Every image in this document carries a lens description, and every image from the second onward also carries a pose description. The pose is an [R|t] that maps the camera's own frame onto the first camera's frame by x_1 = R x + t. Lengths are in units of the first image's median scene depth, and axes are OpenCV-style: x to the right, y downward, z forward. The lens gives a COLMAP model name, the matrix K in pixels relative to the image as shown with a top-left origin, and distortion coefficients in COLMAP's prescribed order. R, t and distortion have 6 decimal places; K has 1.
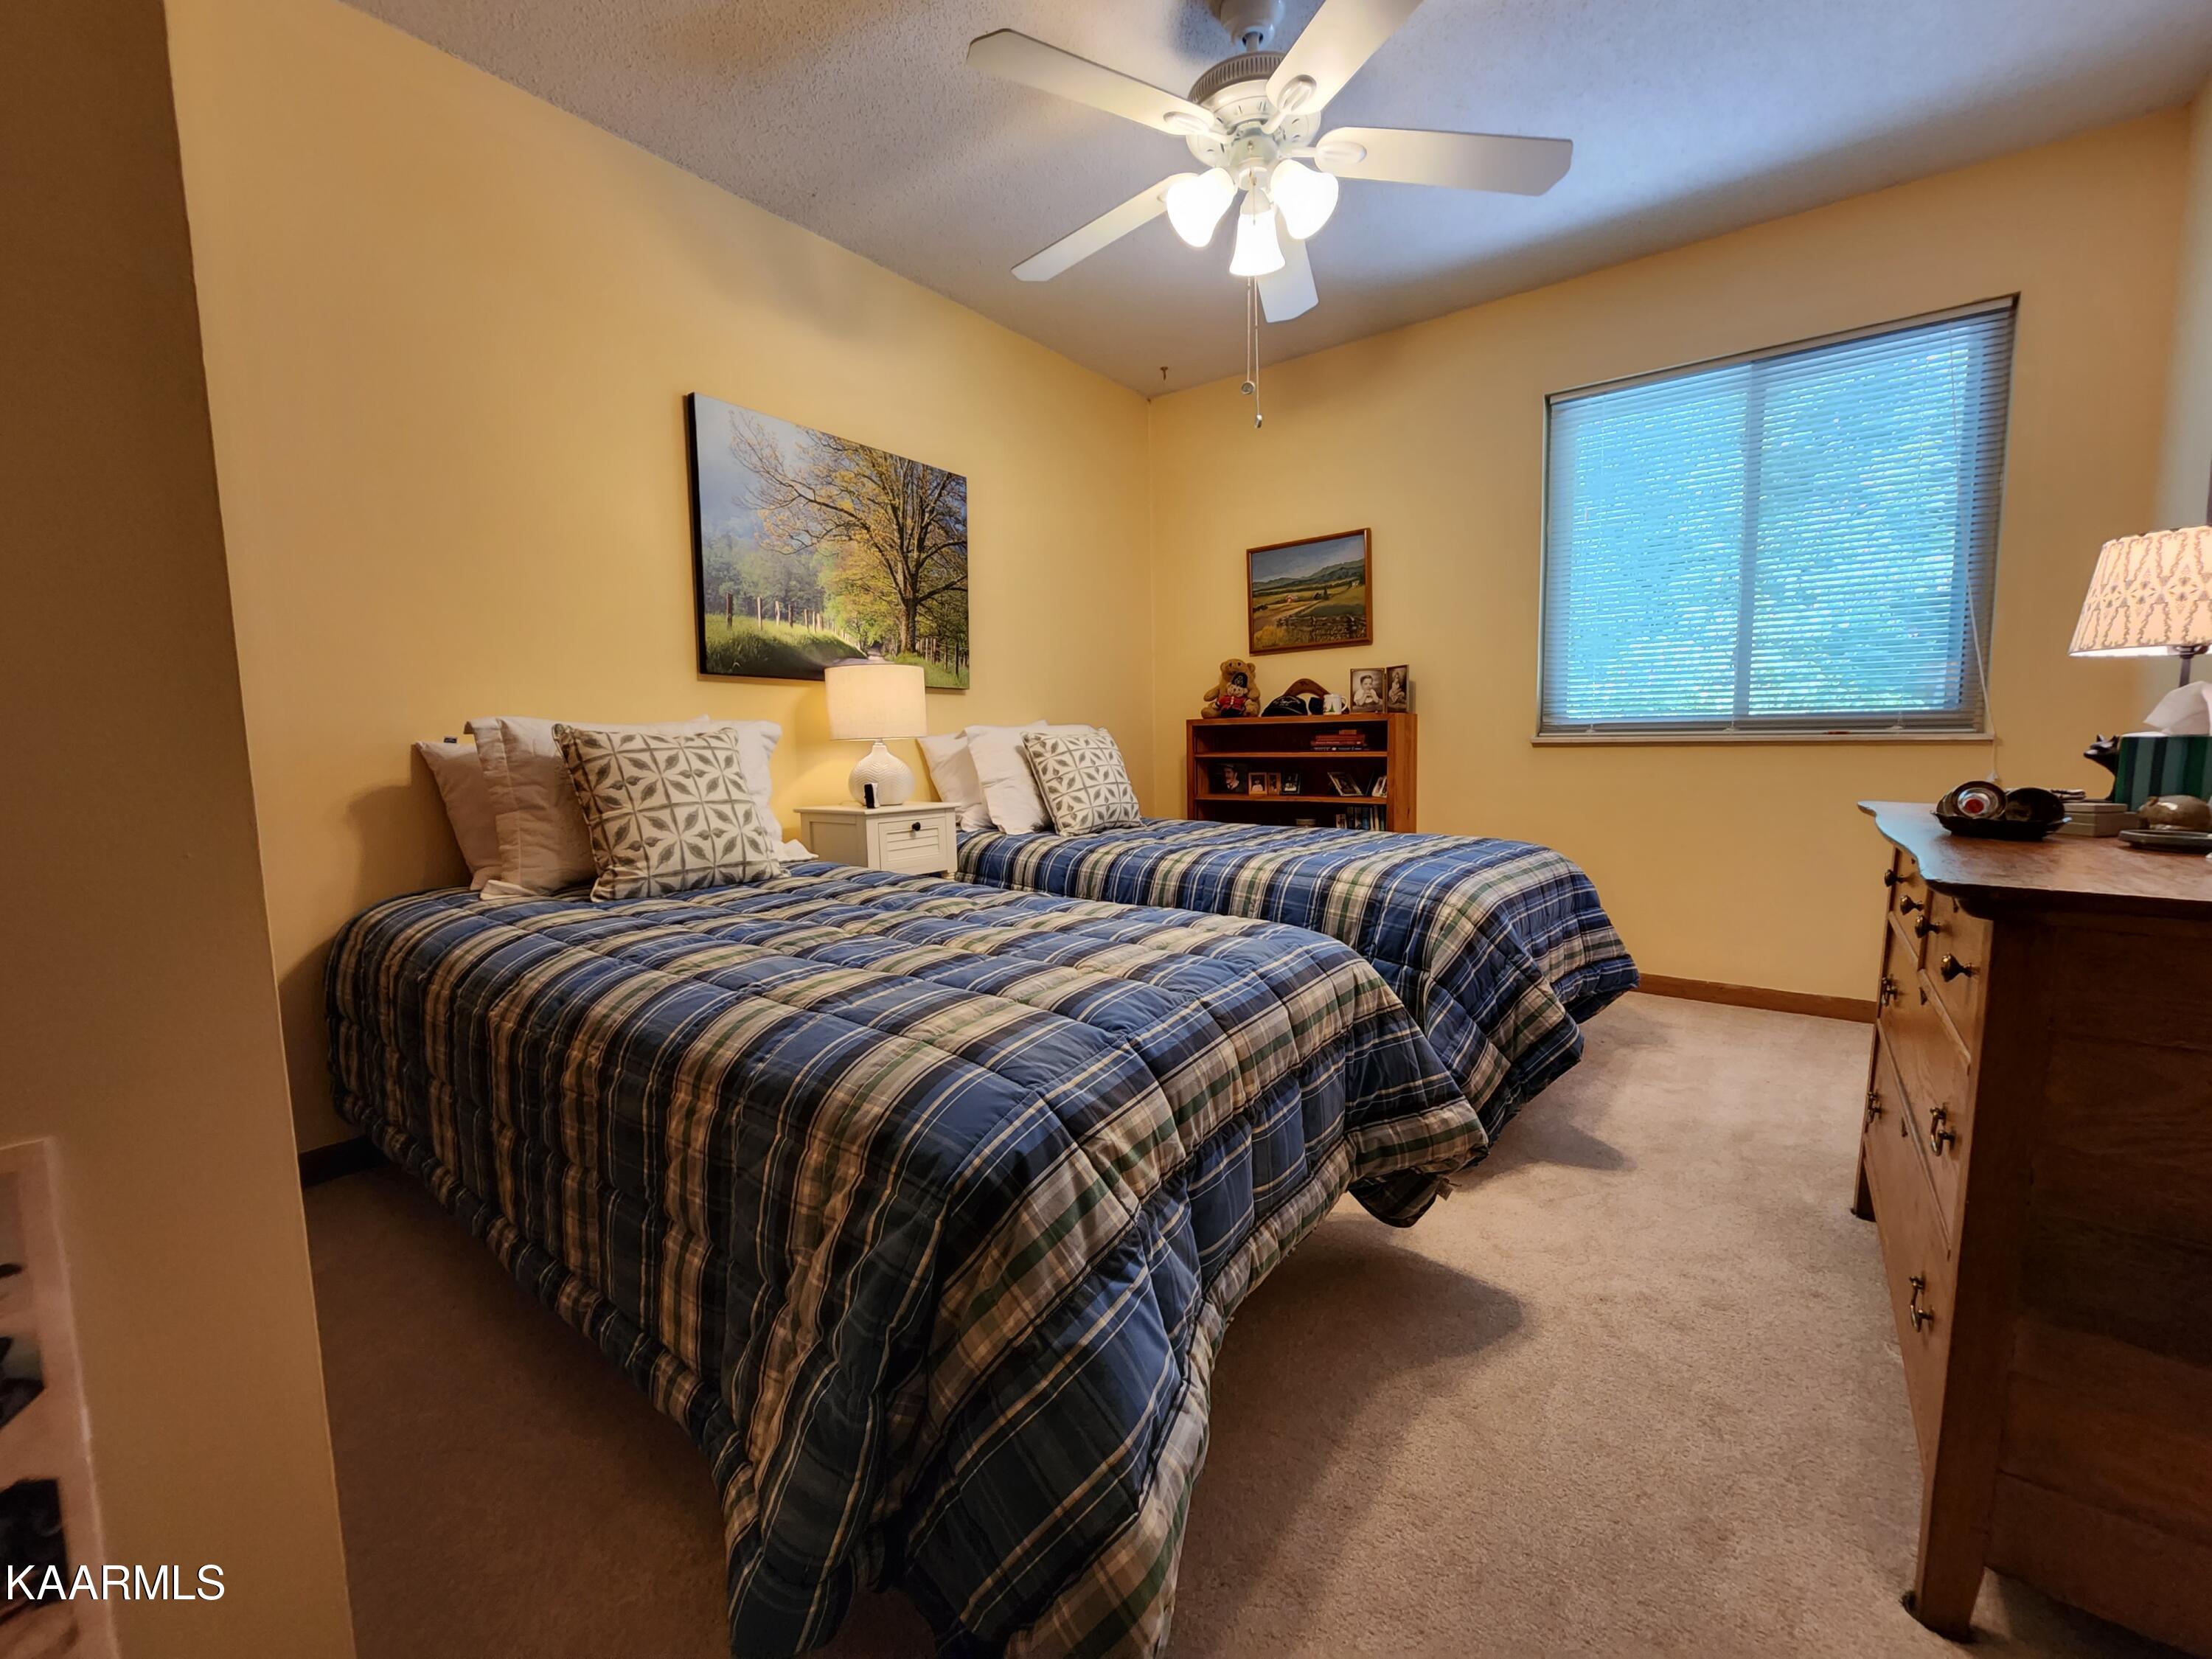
lens RADIAL K [[916.1, 0, 1105.0], [0, 916.1, 829.1], [0, 0, 1]] dist [-0.000596, -0.000058]
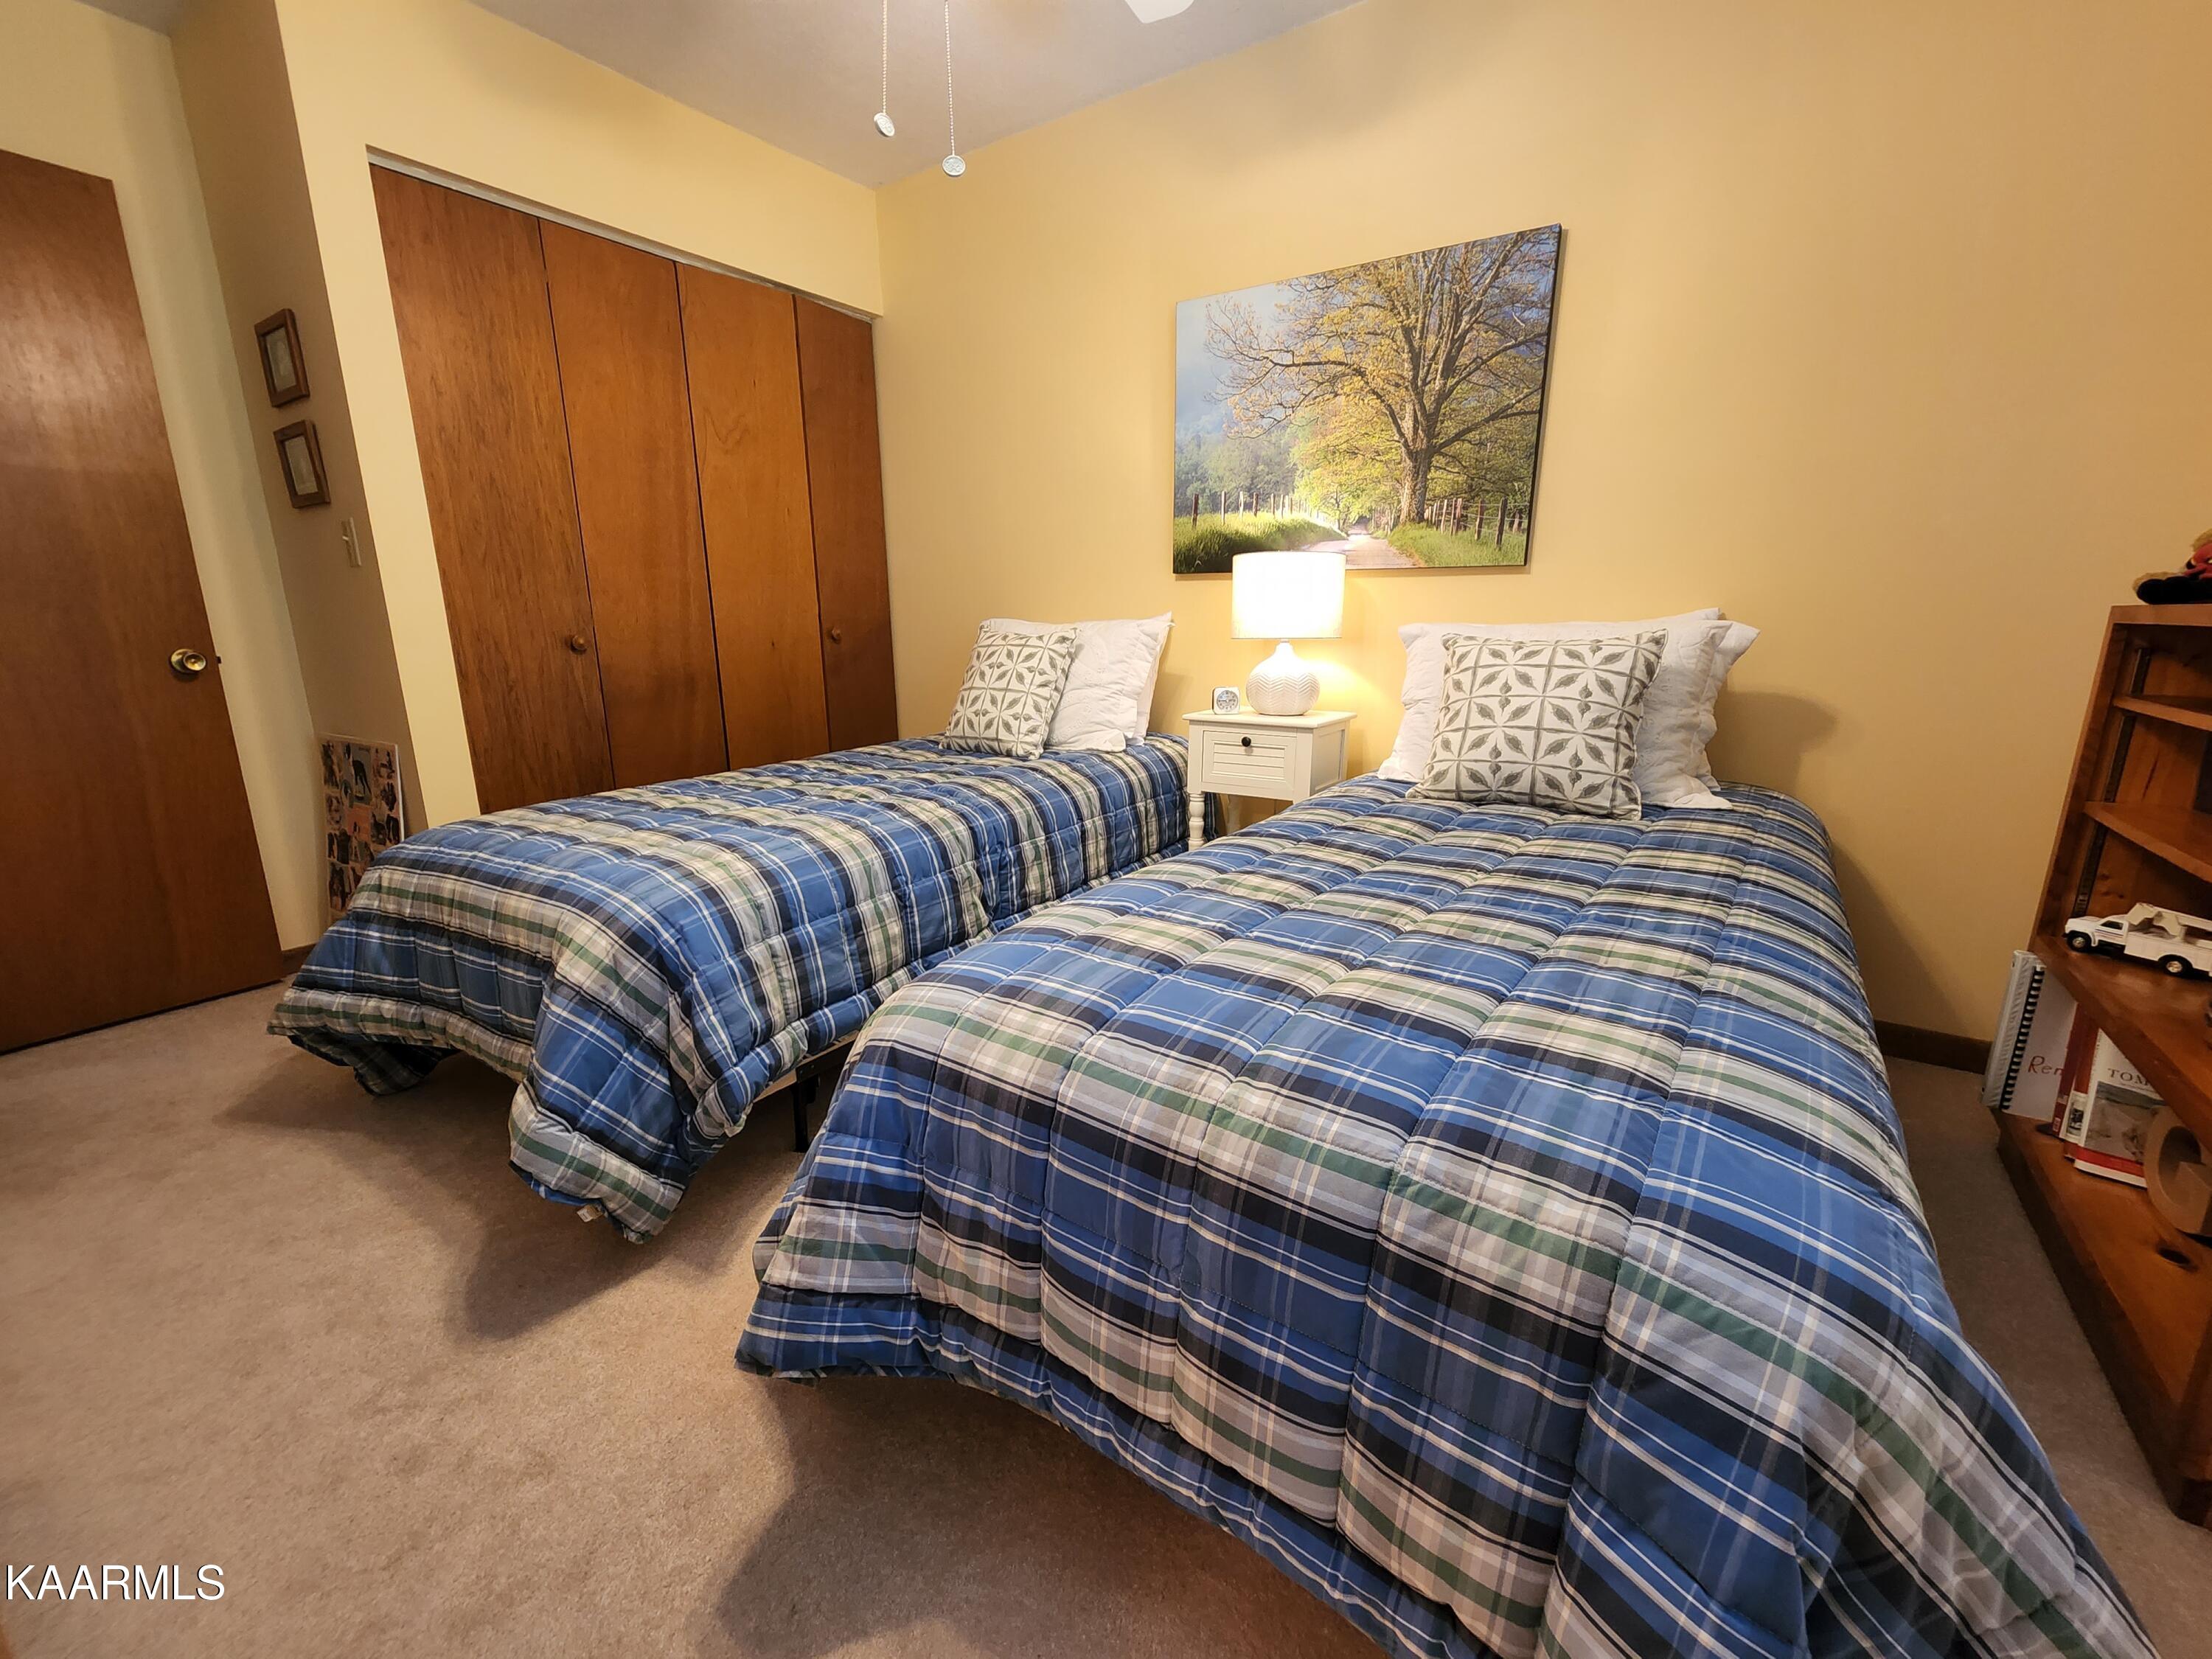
lens RADIAL K [[916.1, 0, 1104.8], [0, 916.1, 831.6], [0, 0, 1]] dist [-0.000596, -0.000058]
pose [[0.062008, 0.243971, -0.967798, 0.605828], [-0.088863, 0.967163, 0.238117, -0.107179], [0.994112, 0.071236, 0.081652, 0.728704]]
